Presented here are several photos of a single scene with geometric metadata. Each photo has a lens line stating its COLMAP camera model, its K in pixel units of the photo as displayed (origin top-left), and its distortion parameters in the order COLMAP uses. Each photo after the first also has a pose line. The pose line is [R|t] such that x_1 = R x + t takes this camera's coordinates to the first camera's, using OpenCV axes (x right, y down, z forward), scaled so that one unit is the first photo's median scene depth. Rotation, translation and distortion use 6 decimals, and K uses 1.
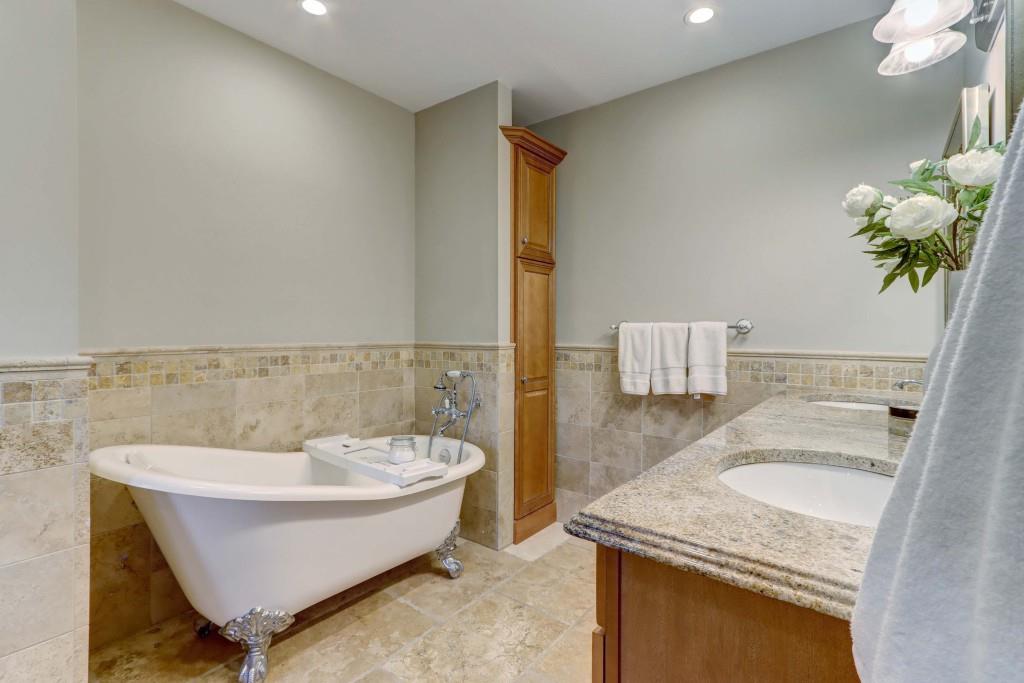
lens RADIAL K [[480.6, 0, 510.8], [0, 480.6, 329.8], [0, 0, 1]] dist [-0.002183, 0.000005]
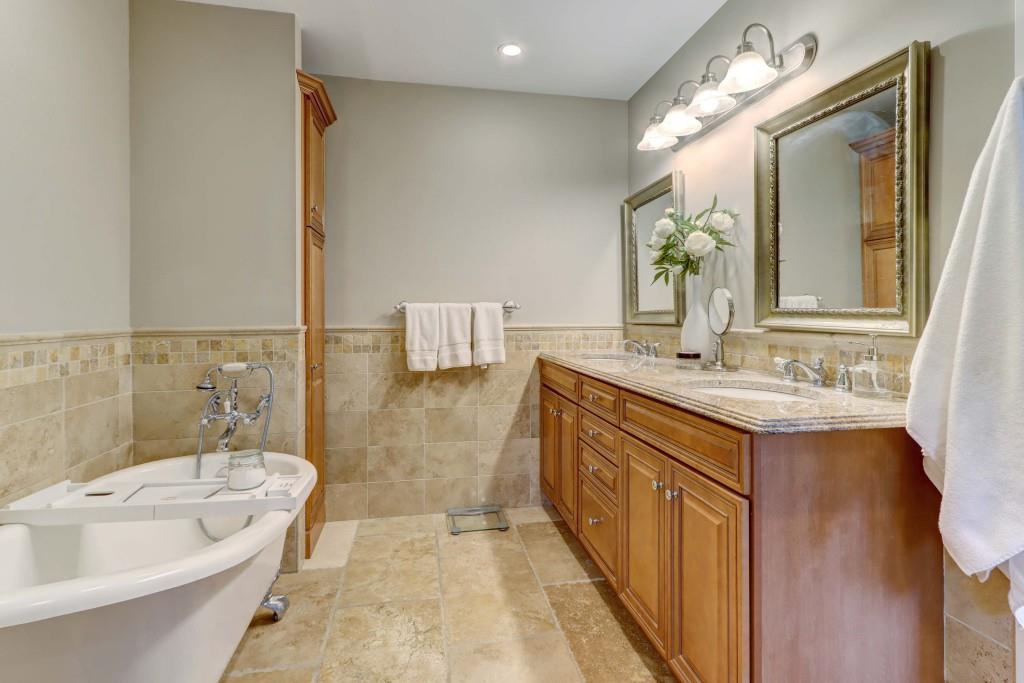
lens RADIAL K [[492.6, 0, 512.3], [0, 492.6, 312.4], [0, 0, 1]] dist [-0.000220, 0.000393]
pose [[0.654083, -0.006229, 0.756397, -0.425350], [0.005157, 0.999980, 0.003775, 0.002723], [-0.756405, 0.001431, 0.654101, 0.146010]]
